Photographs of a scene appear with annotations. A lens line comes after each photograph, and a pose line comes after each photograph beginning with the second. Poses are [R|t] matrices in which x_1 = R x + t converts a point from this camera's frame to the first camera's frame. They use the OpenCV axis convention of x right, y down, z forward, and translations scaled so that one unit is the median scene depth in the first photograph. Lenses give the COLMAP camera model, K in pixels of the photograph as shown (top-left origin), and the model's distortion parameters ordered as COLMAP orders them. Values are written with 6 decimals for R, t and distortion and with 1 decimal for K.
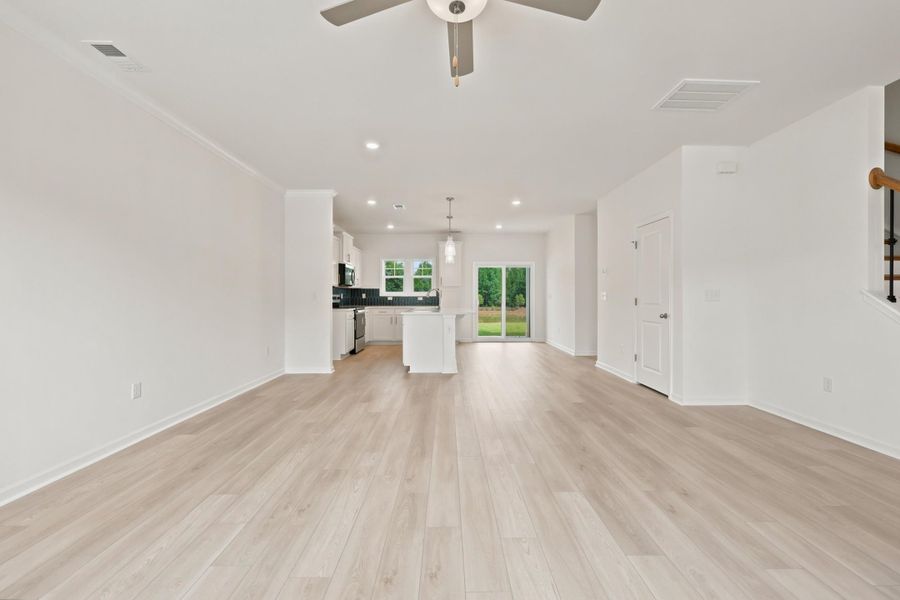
lens RADIAL K [[368.6, 0, 448.9], [0, 368.6, 298.5], [0, 0, 1]] dist [0.000744, -0.001016]
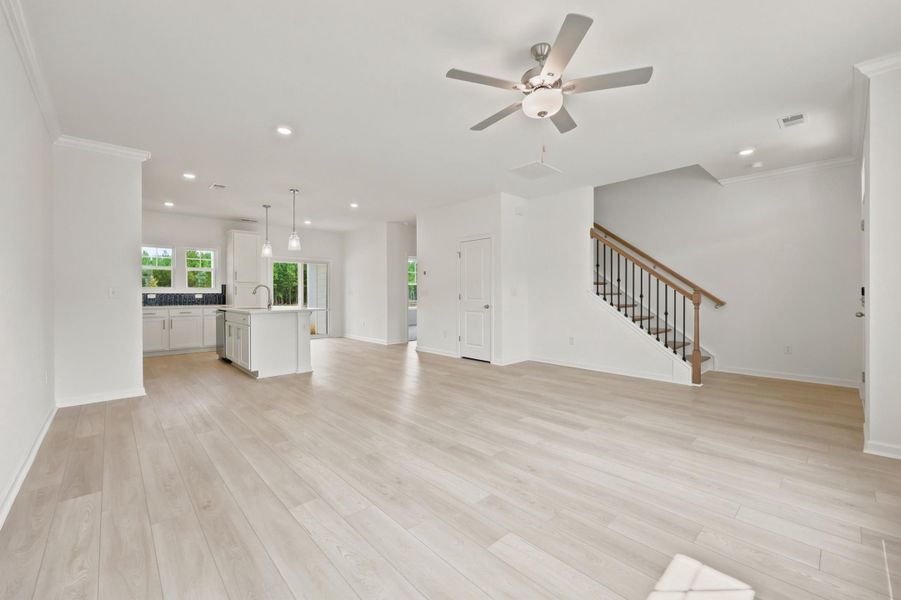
lens RADIAL K [[369.0, 0, 453.6], [0, 369.0, 296.8], [0, 0, 1]] dist [0.000744, -0.001016]
pose [[0.738413, -0.007194, 0.674310, -0.647915], [0.005084, 0.999974, 0.005102, 0.001283], [-0.674330, -0.000339, 0.738430, 0.032590]]
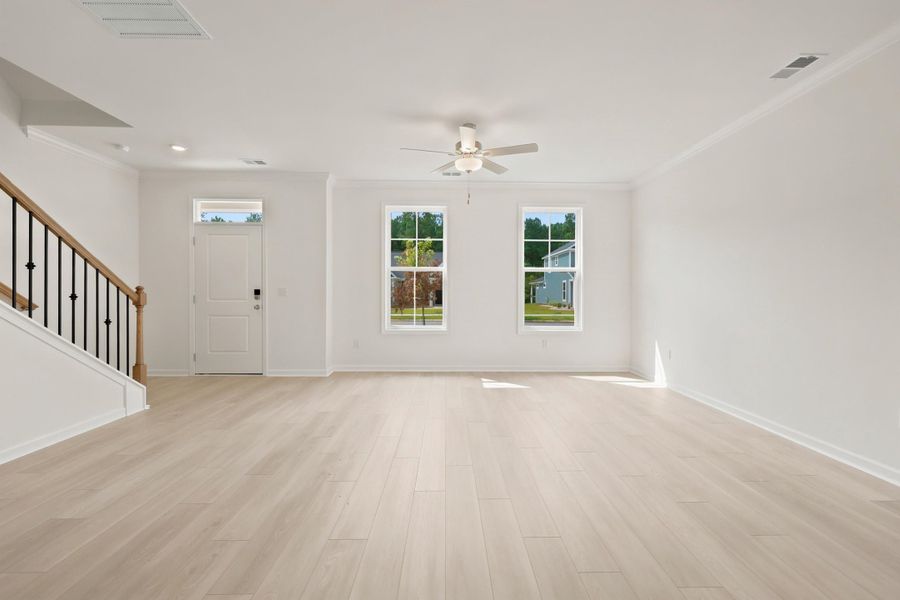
lens RADIAL K [[368.6, 0, 448.7], [0, 368.6, 291.5], [0, 0, 1]] dist [0.000744, -0.001016]
pose [[-0.999981, -0.005310, 0.003174, 0.069203], [-0.005303, 0.999984, 0.002198, -0.008564], [-0.003186, 0.002181, -0.999993, 1.619819]]
